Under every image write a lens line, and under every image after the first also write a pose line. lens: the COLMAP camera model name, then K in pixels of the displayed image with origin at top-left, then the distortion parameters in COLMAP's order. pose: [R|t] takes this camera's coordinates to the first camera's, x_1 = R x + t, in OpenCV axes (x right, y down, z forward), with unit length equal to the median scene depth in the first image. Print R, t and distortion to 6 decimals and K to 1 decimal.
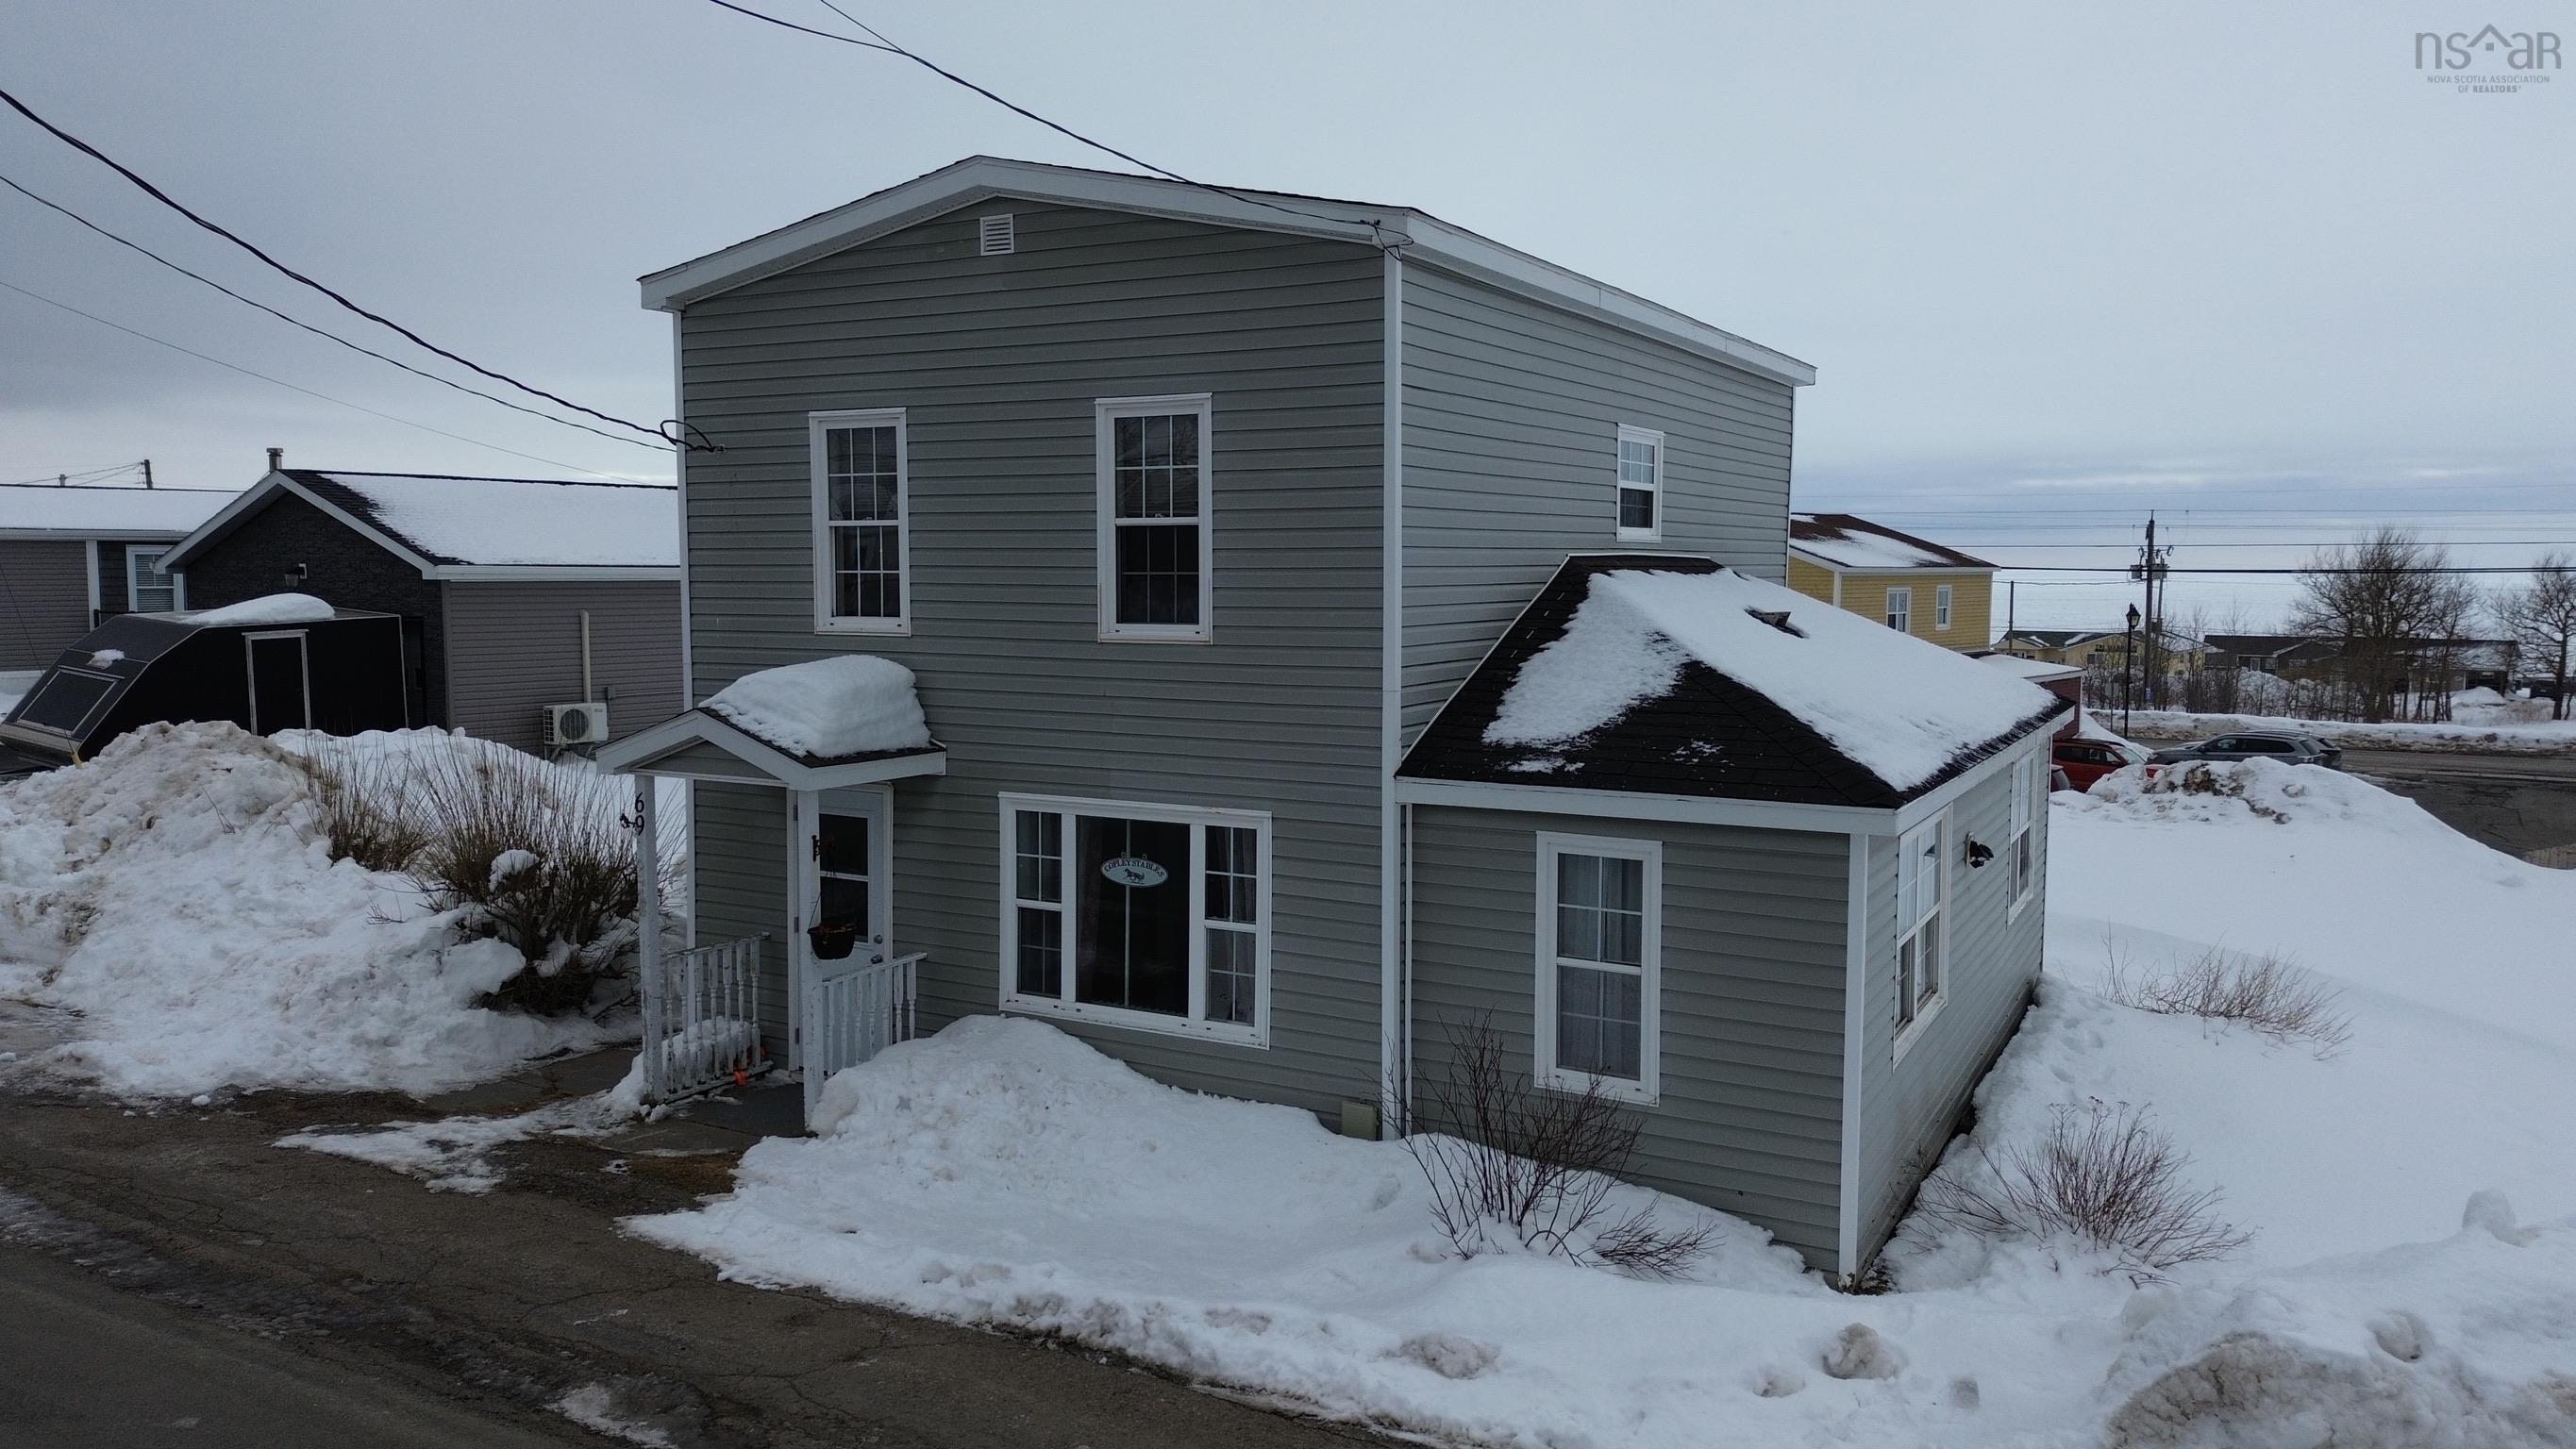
lens RADIAL K [[1813.3, 0, 1288.0], [0, 1813.3, 724.5], [0, 0, 1]] dist [0.081394, -0.089167]
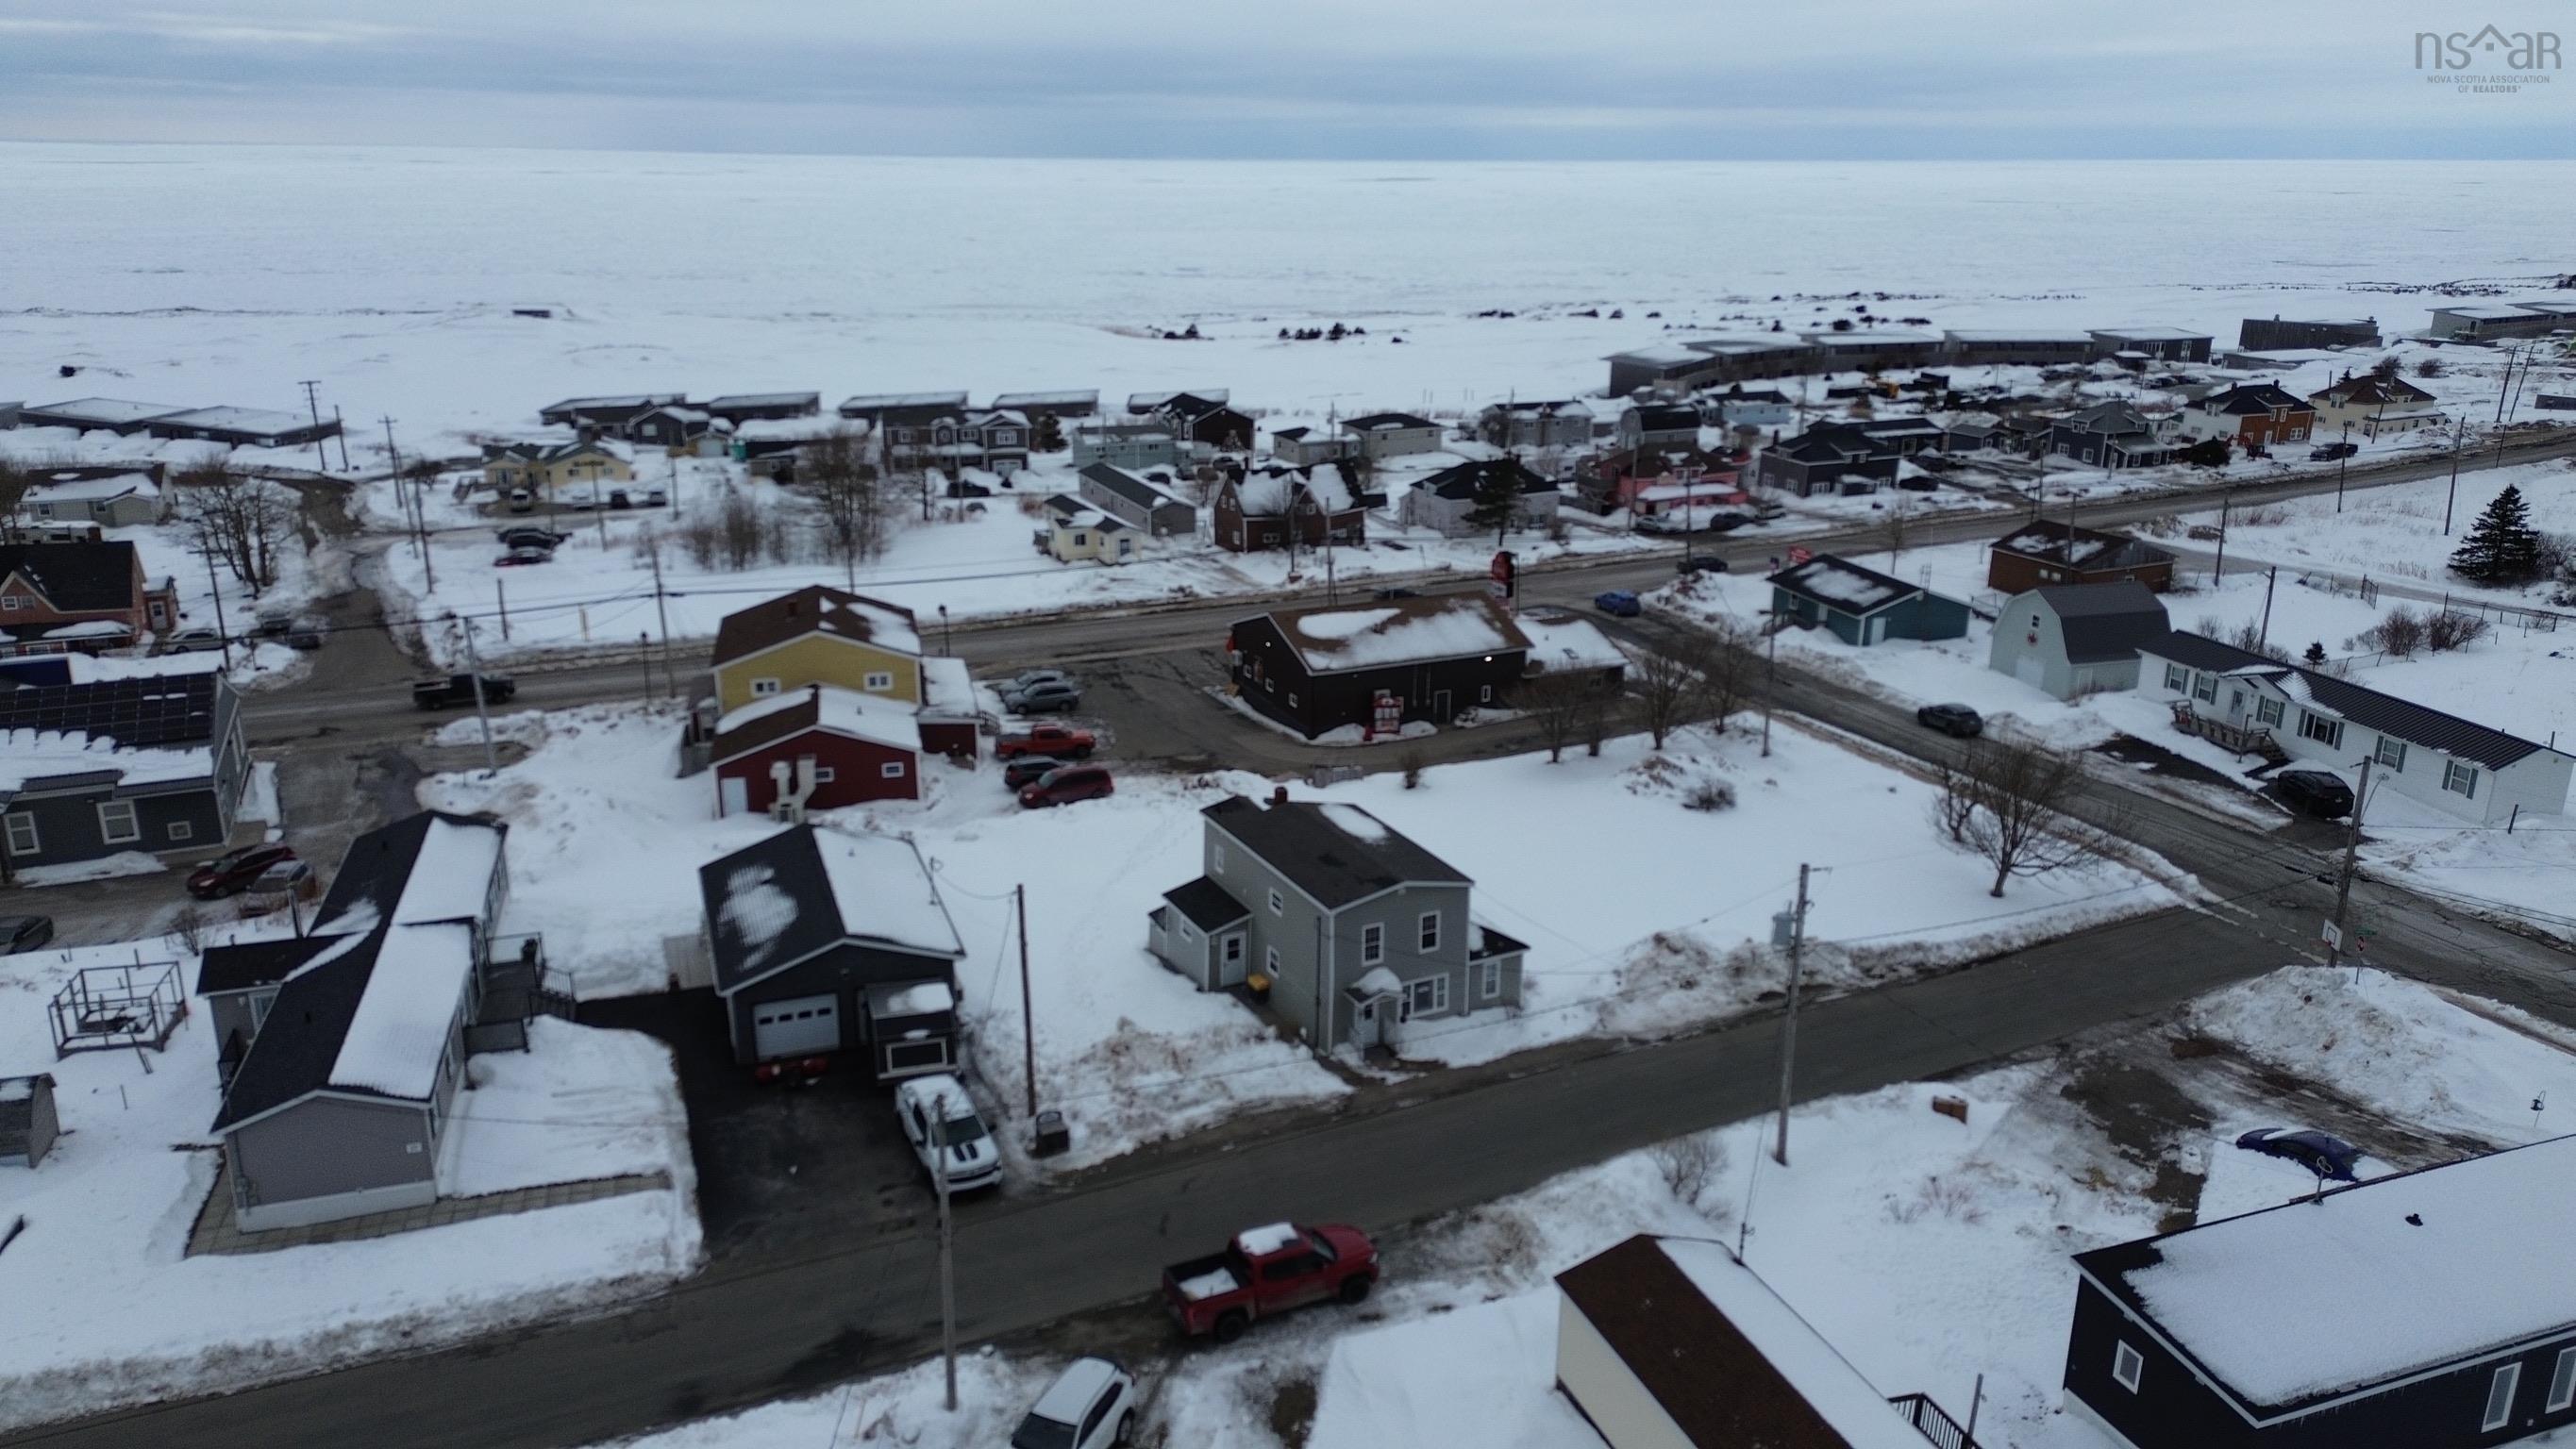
lens RADIAL K [[1775.7, 0, 1288.0], [0, 1775.7, 724.5], [0, 0, 1]] dist [0.116877, -0.122403]
pose [[0.551067, -0.250445, 0.795992, -4.735041], [0.065131, 0.963898, 0.258184, -2.274944], [-0.831915, -0.090433, 0.547484, -1.703947]]
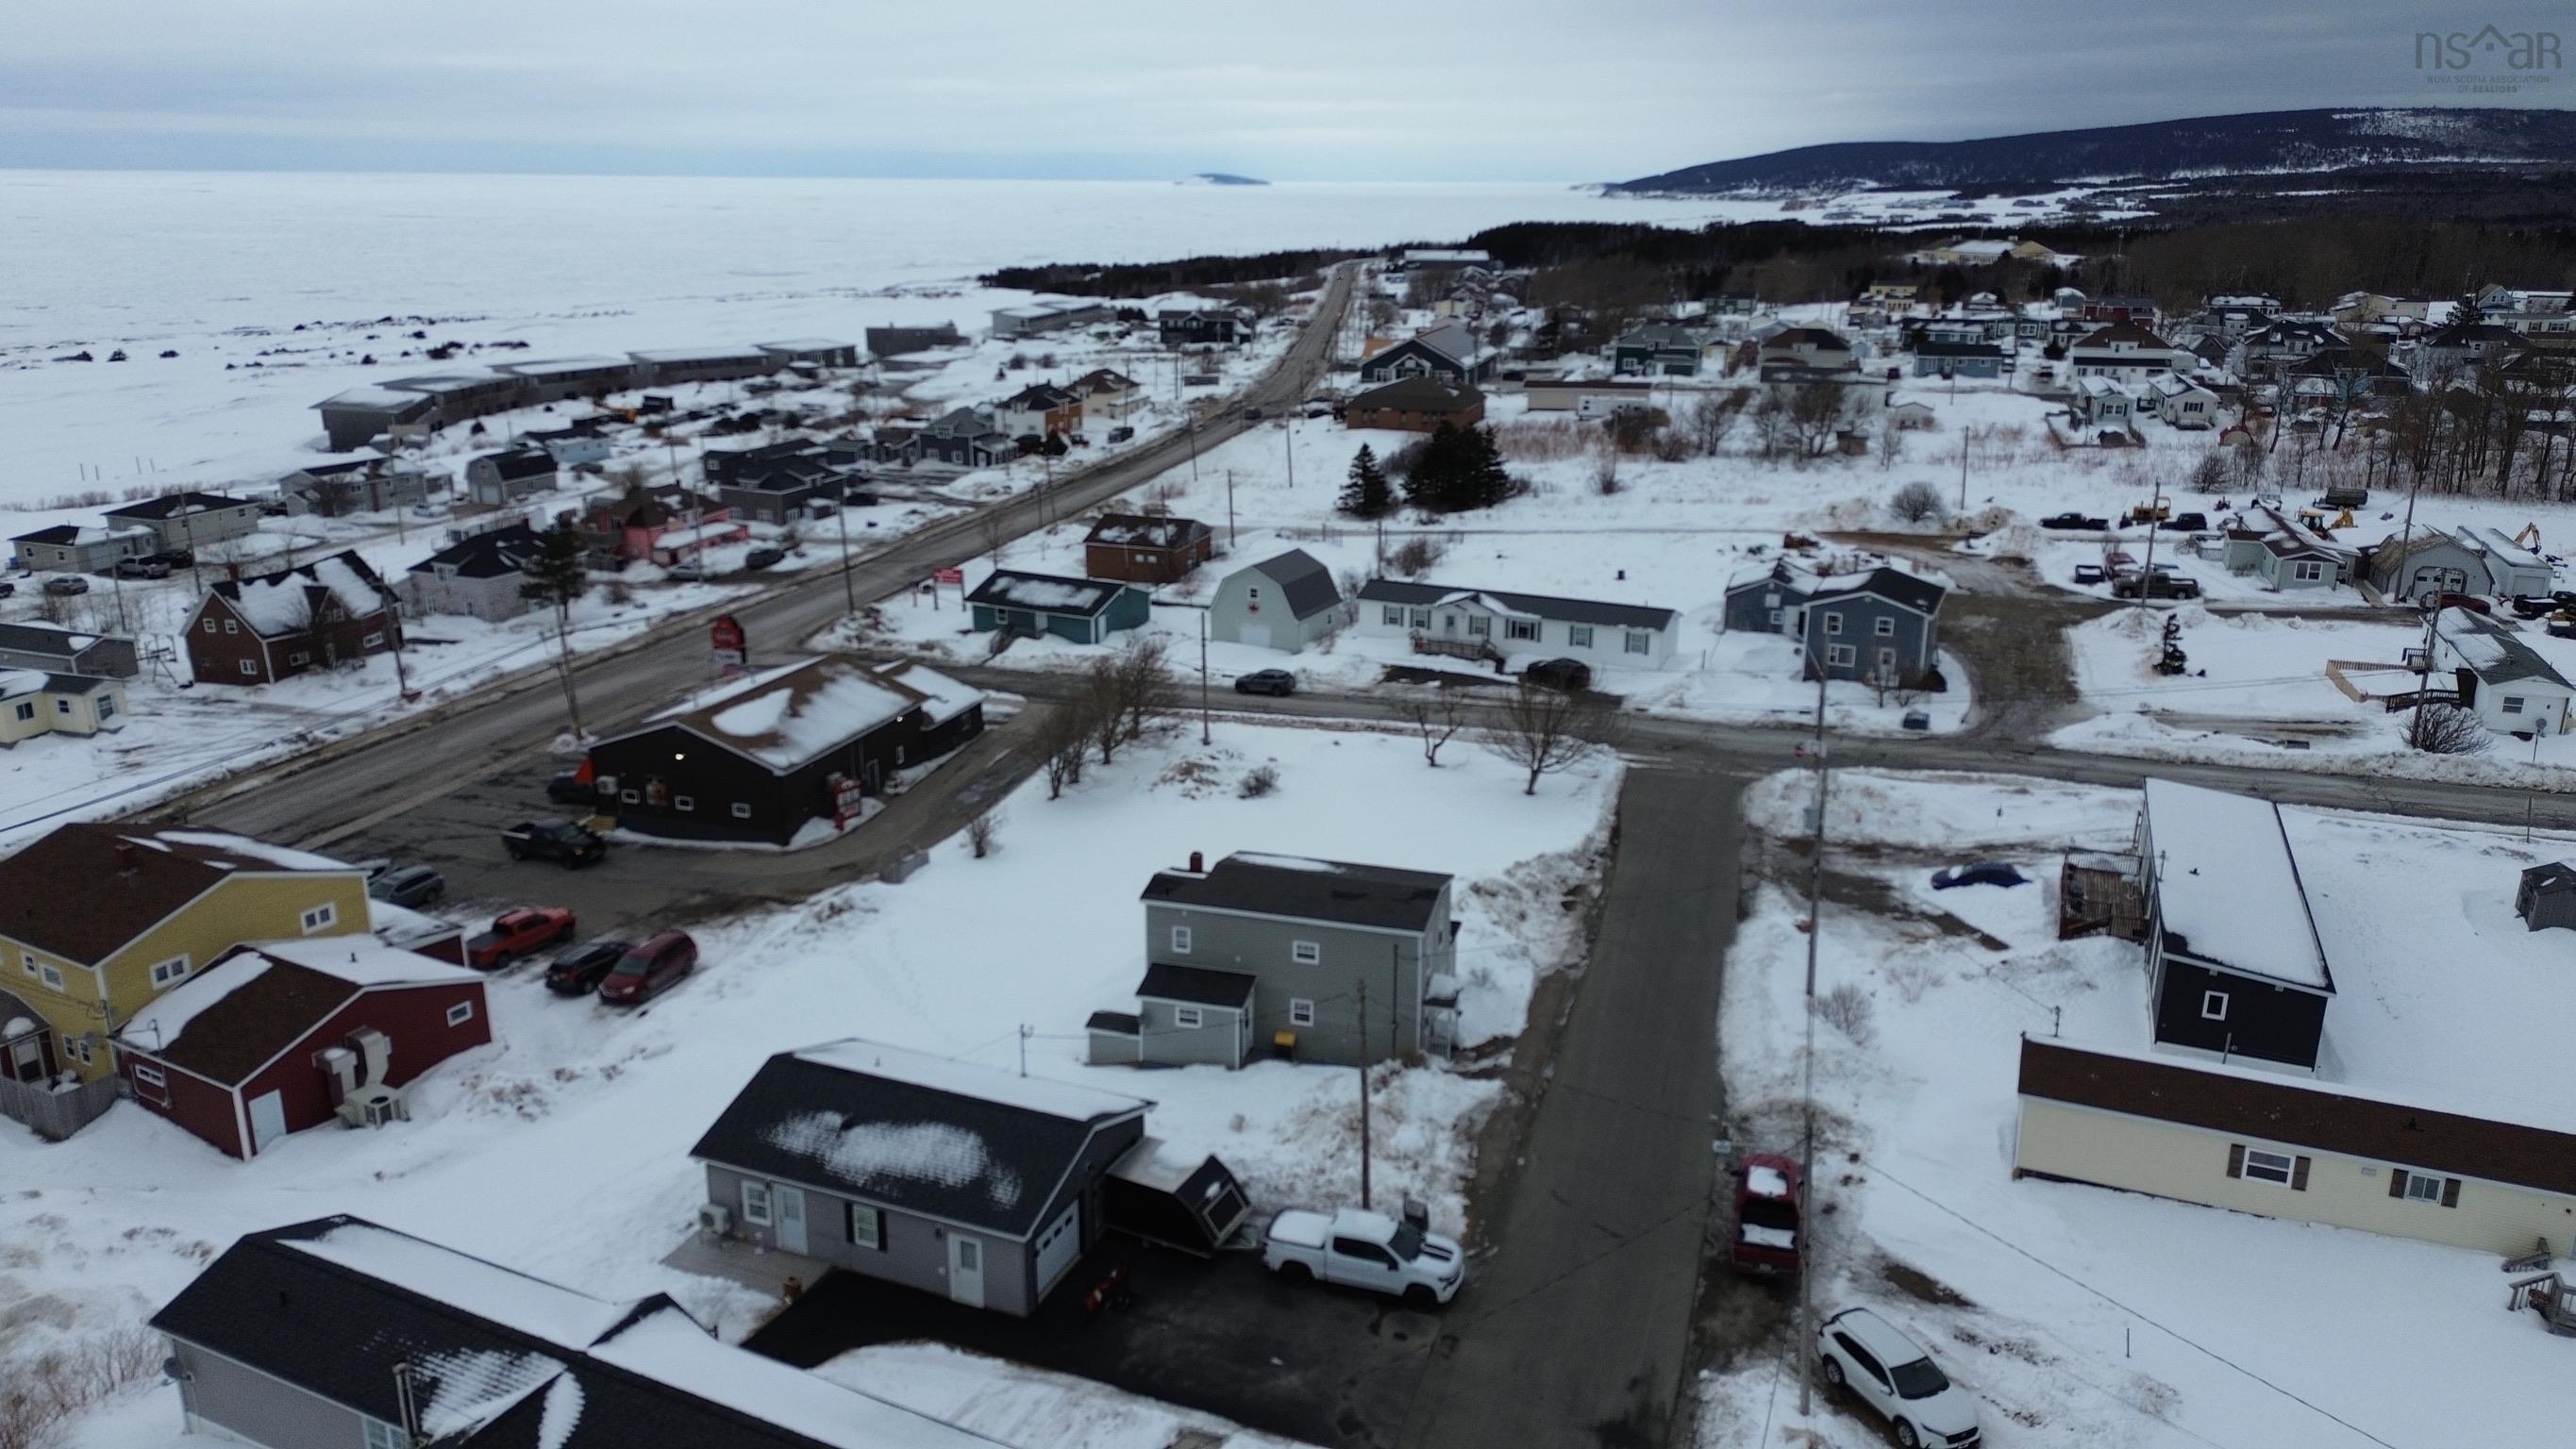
lens RADIAL K [[1775.7, 0, 1288.0], [0, 1775.7, 724.5], [0, 0, 1]] dist [0.116877, -0.122403]
pose [[-0.227992, -0.286703, 0.930495, -5.559214], [0.080676, 0.946816, 0.311499, -2.789324], [-0.970315, 0.146088, -0.192736, 2.622550]]
